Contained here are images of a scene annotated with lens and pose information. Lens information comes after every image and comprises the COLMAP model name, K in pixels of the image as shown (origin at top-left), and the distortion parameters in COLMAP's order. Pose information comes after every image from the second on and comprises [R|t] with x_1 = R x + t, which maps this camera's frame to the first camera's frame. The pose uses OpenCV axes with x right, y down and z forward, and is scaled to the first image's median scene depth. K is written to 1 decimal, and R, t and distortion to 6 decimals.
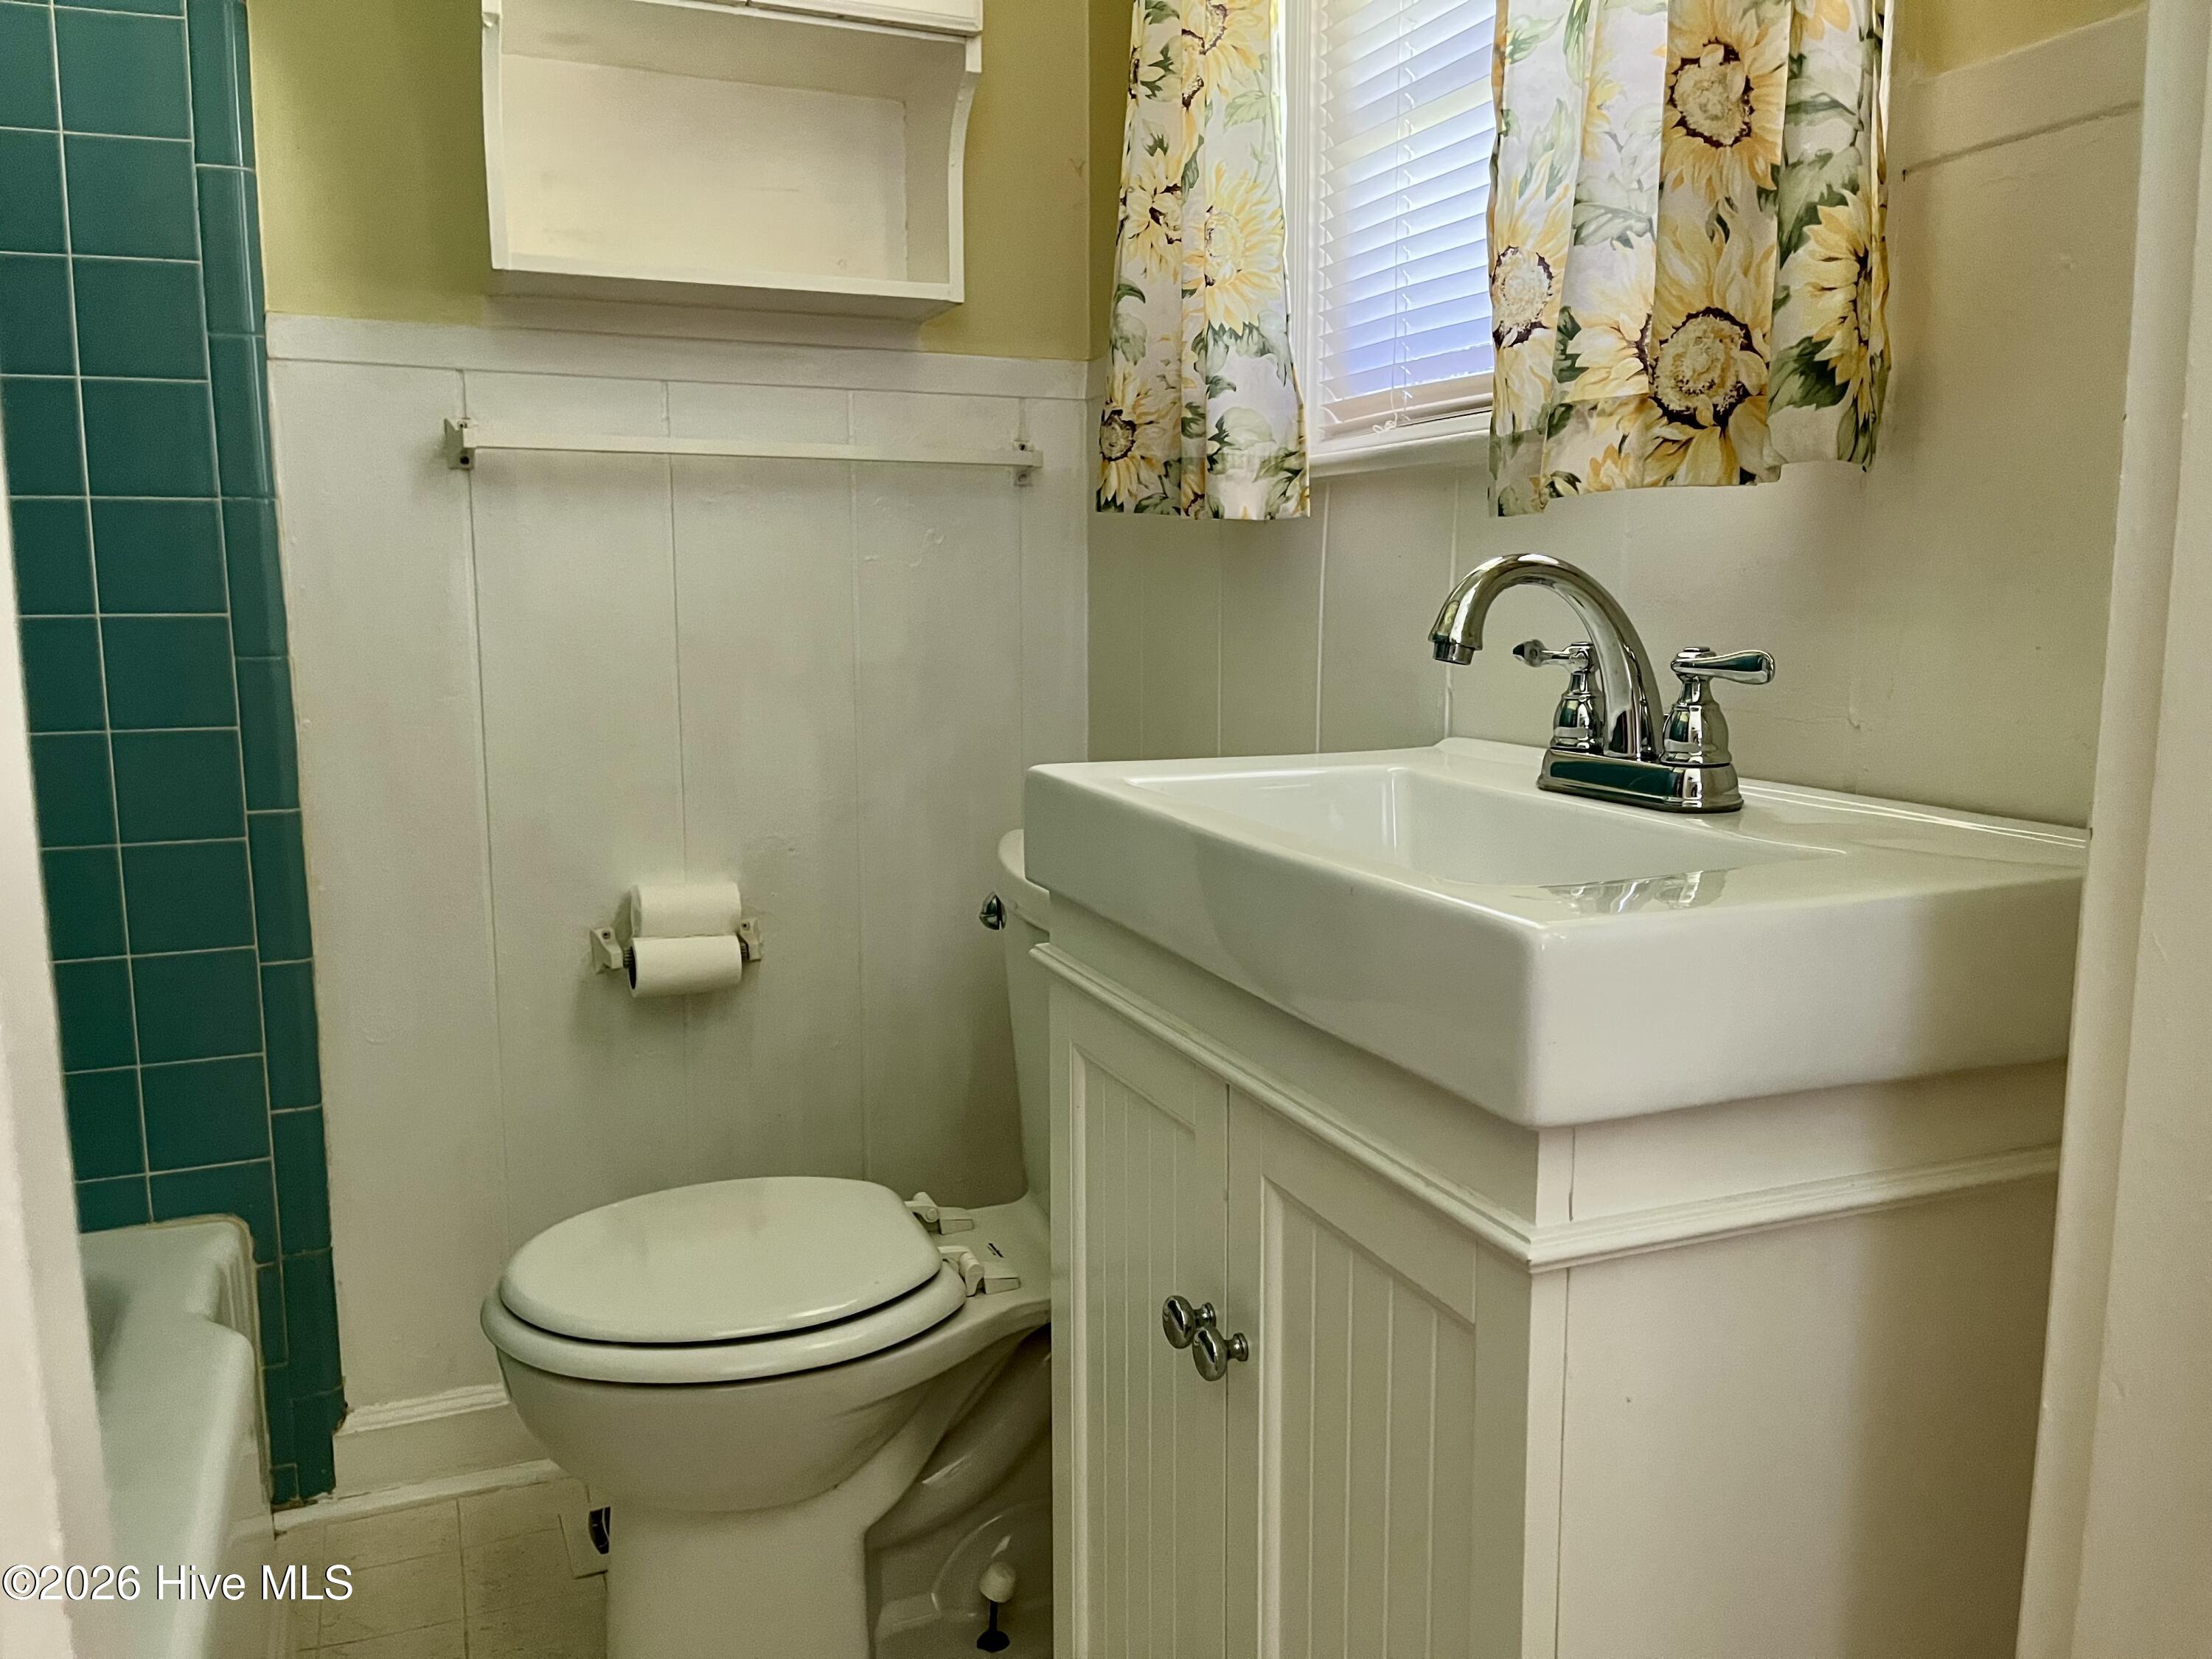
lens RADIAL K [[1663.4, 0, 1120.4], [0, 1663.4, 829.0], [0, 0, 1]] dist [0.040257, -0.036049]
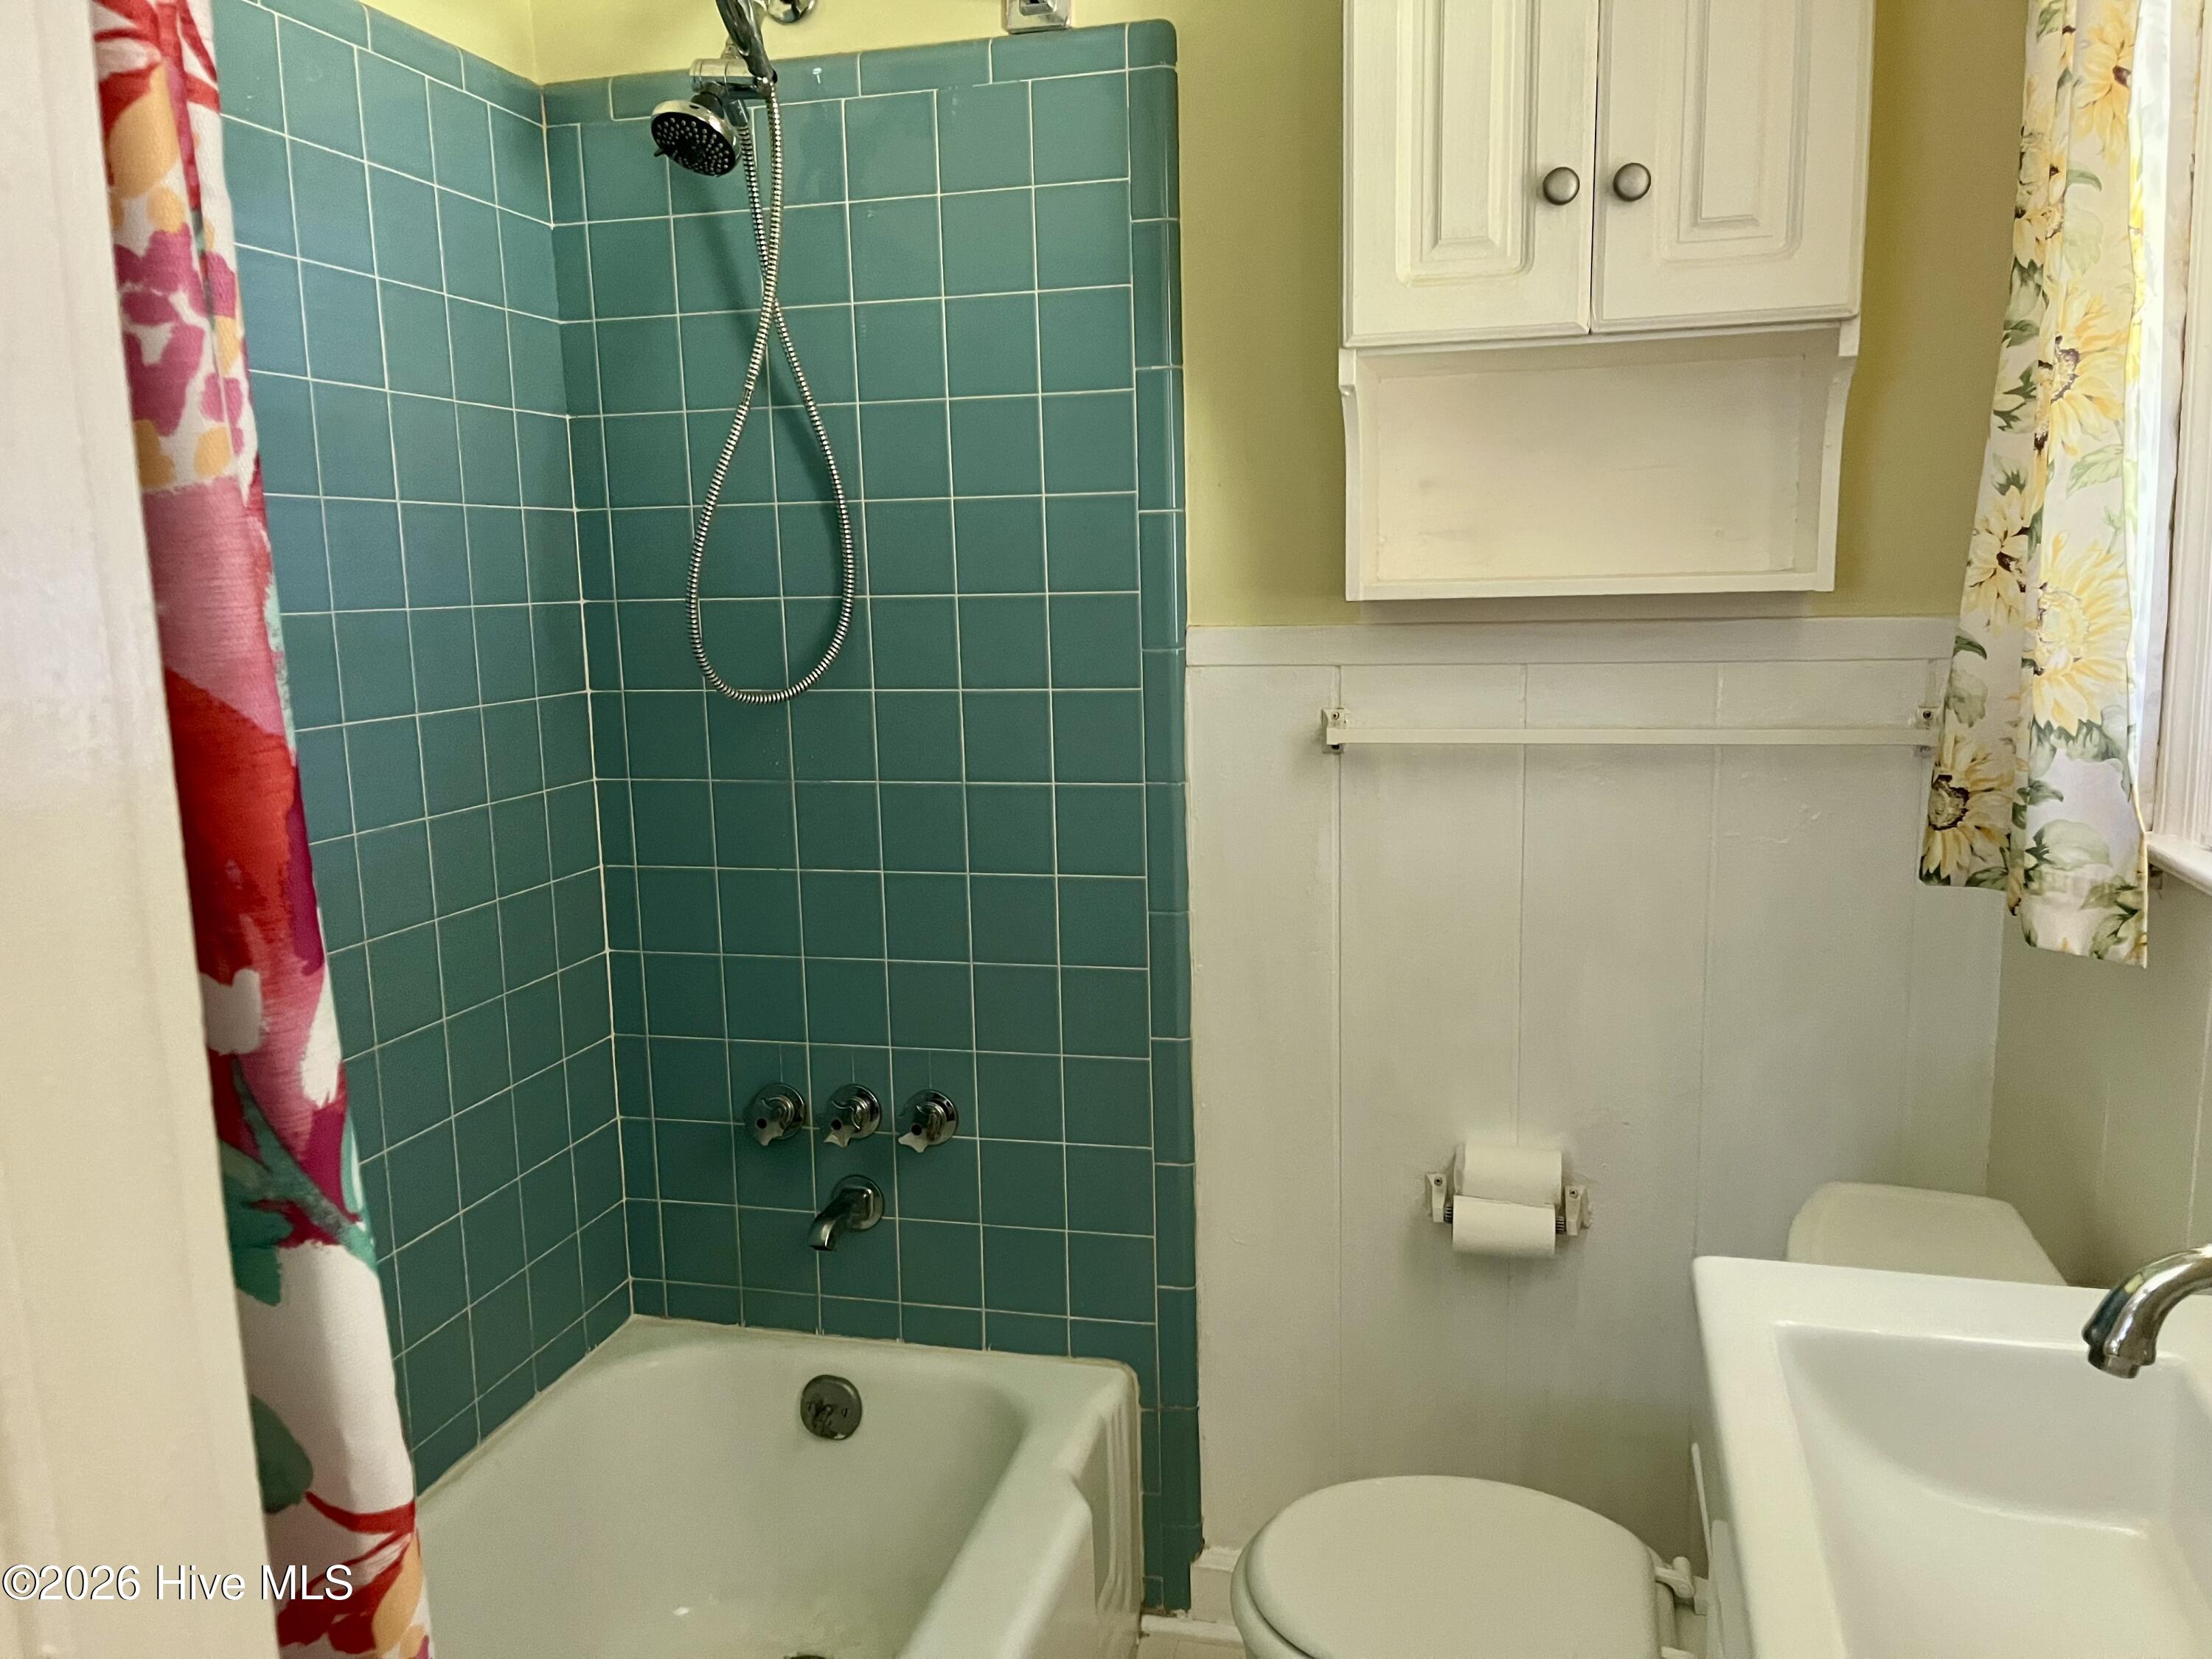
lens RADIAL K [[1663.4, 0, 1117.5], [0, 1663.4, 831.5], [0, 0, 1]] dist [0.040257, -0.036049]
pose [[0.794940, 0.076436, -0.601854, 0.179499], [-0.064527, 0.997057, 0.041399, -0.226079], [0.603247, 0.005926, 0.797532, 0.042740]]
